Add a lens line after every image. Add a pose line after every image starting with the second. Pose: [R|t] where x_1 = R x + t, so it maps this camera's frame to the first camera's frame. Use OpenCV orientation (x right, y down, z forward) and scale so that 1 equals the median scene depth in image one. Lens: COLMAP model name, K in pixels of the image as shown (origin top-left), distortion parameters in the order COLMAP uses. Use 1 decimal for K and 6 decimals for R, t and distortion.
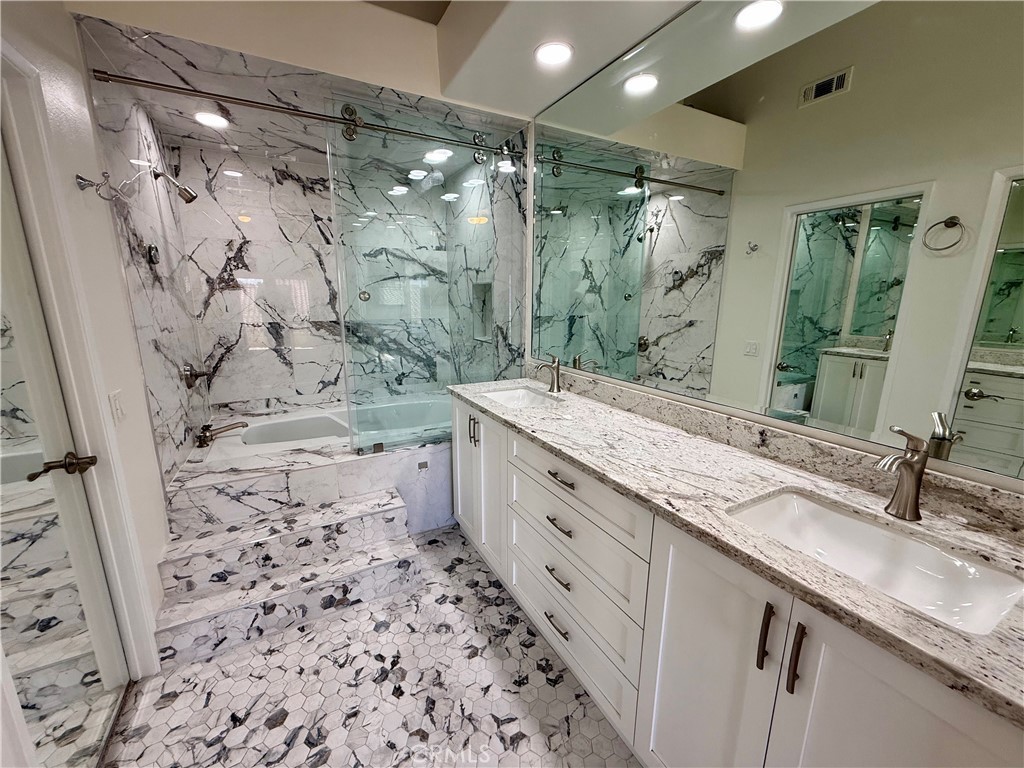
lens RADIAL K [[406.4, 0, 508.0], [0, 406.4, 383.3], [0, 0, 1]] dist [-0.000568, 0.000306]
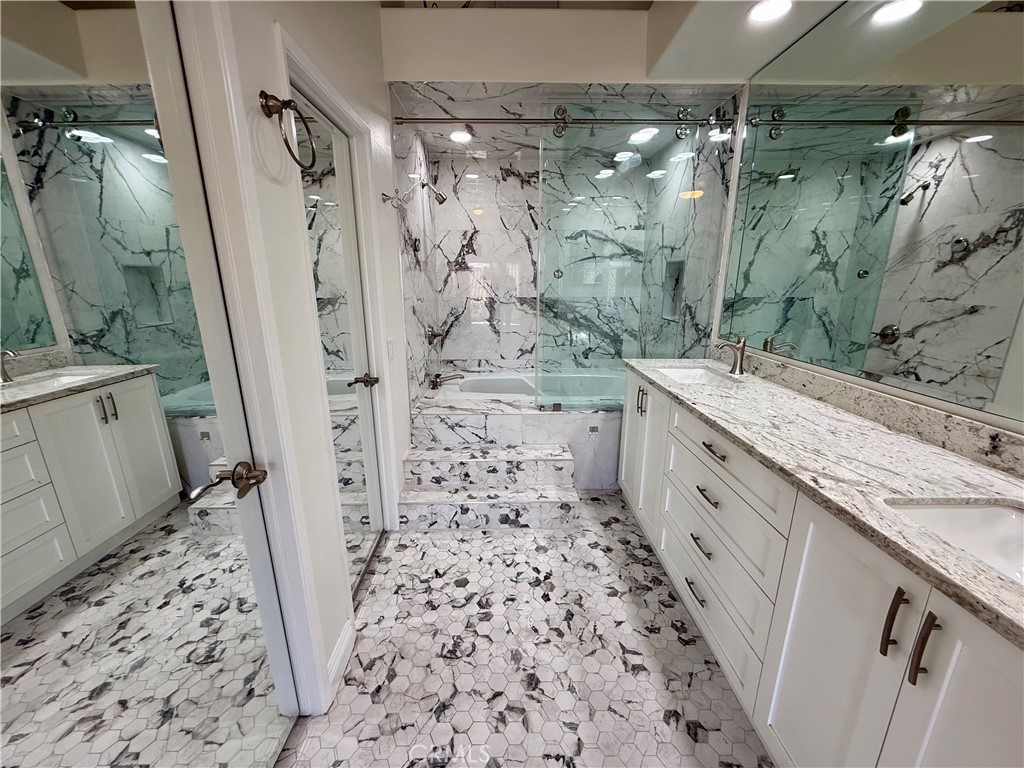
lens RADIAL K [[406.4, 0, 508.0], [0, 406.4, 383.3], [0, 0, 1]] dist [-0.000568, 0.000306]
pose [[0.885671, 0.112516, -0.450475, 0.076708], [-0.093782, 0.993548, 0.063777, 0.034204], [0.454744, -0.014239, 0.890508, -0.097549]]
